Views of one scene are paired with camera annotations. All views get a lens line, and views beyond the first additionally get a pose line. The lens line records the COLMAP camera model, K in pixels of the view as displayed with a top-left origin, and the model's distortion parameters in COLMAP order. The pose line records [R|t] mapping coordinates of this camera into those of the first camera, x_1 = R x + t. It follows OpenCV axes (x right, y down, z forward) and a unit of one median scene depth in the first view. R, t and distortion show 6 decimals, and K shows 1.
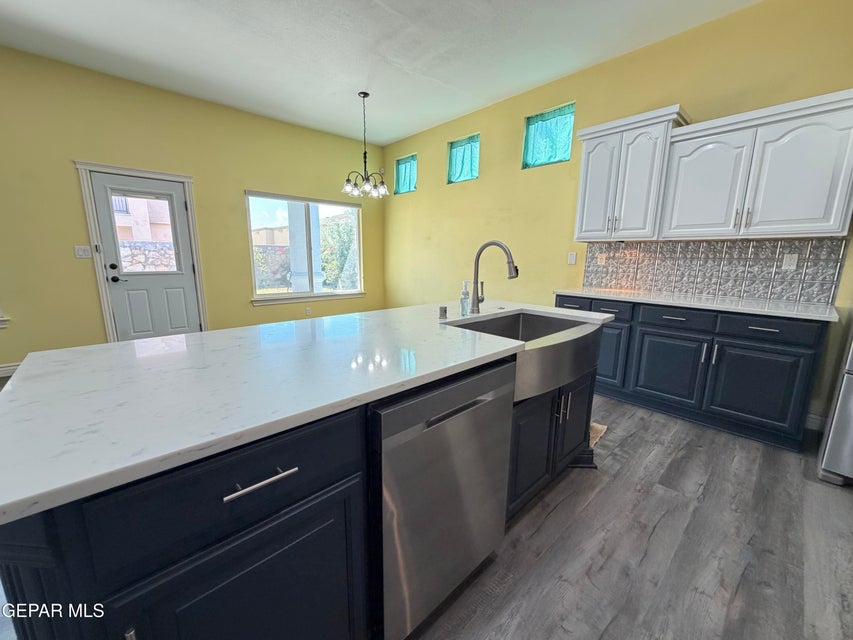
lens RADIAL K [[339.4, 0, 423.3], [0, 339.4, 321.4], [0, 0, 1]] dist [-0.000741, 0.000369]
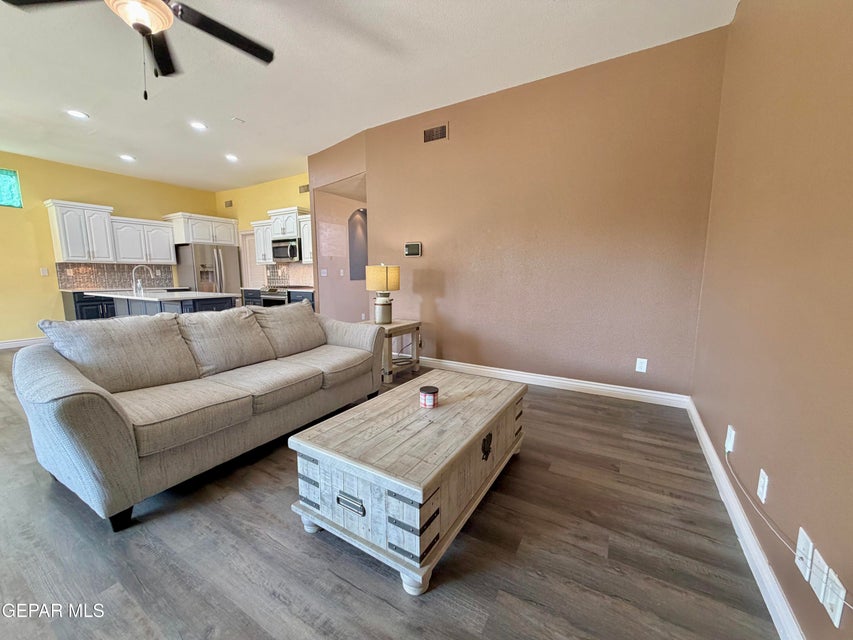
lens RADIAL K [[339.4, 0, 423.3], [0, 339.4, 321.4], [0, 0, 1]] dist [-0.000741, 0.000369]
pose [[-0.286808, -0.143570, 0.947169, -1.612003], [0.179094, 0.963240, 0.200236, 0.033067], [-0.941099, 0.227062, -0.250552, -0.196791]]
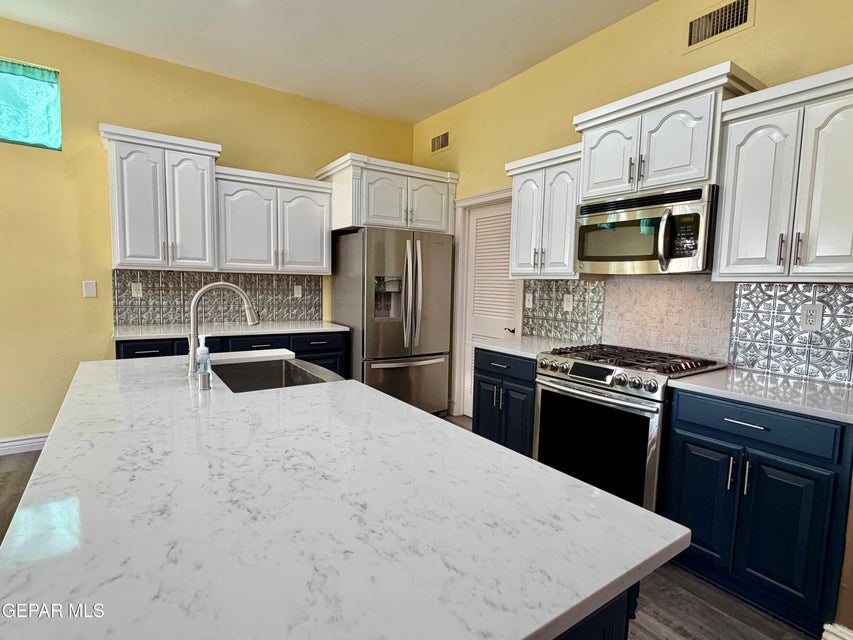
lens RADIAL K [[437.8, 0, 423.7], [0, 437.8, 321.8], [0, 0, 1]] dist [0.001345, 0.000329]
pose [[0.142428, -0.096588, 0.985081, -0.389016], [0.166613, 0.983366, 0.072330, -0.070045], [-0.975682, 0.153825, 0.156151, 0.187557]]
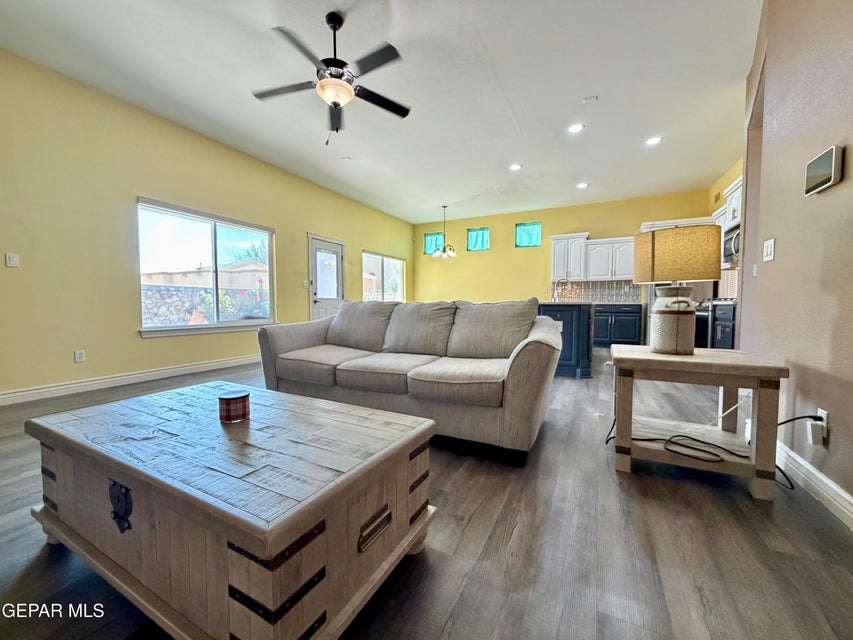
lens RADIAL K [[339.4, 0, 423.3], [0, 339.4, 321.4], [0, 0, 1]] dist [-0.000741, 0.000369]
pose [[0.935702, -0.028798, 0.351613, -1.070819], [0.076995, 0.989307, -0.123869, 0.224919], [-0.344286, 0.142977, 0.927914, -0.712037]]
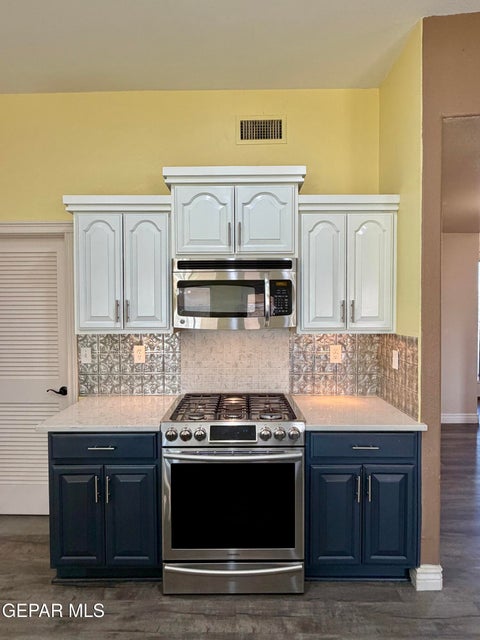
lens RADIAL K [[358.4, 0, 240.0], [0, 358.4, 317.7], [0, 0, 1]] dist [-0.002067, -0.000818]
pose [[-0.733211, -0.024816, 0.679548, -0.078256], [0.123291, 0.977919, 0.168739, -0.160163], [-0.668731, 0.207503, -0.713962, 0.389912]]
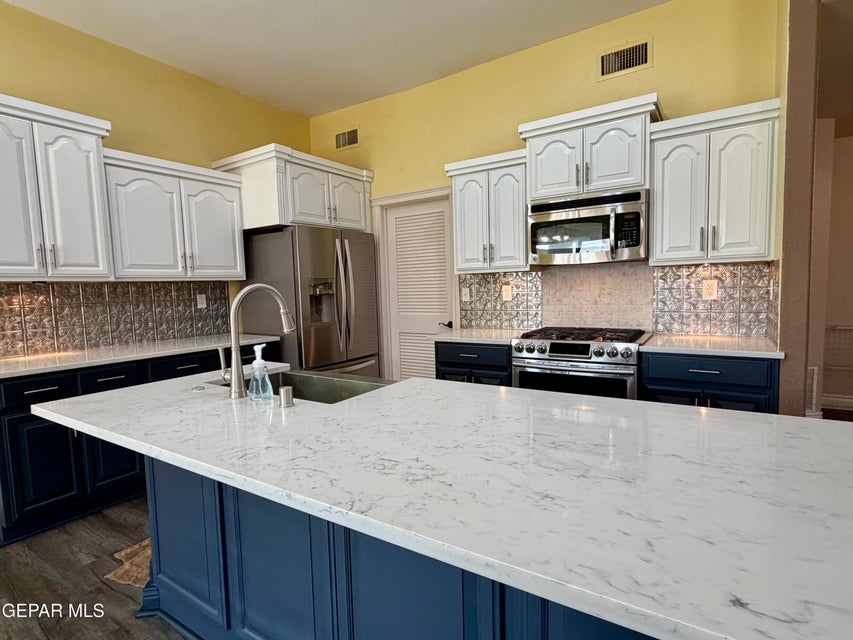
lens RADIAL K [[446.1, 0, 424.3], [0, 446.1, 322.6], [0, 0, 1]] dist [0.002095, -0.000455]
pose [[-0.249566, -0.083233, 0.964774, -0.389579], [0.209691, 0.968015, 0.137755, -0.108647], [-0.945382, 0.236683, -0.224130, 0.452966]]
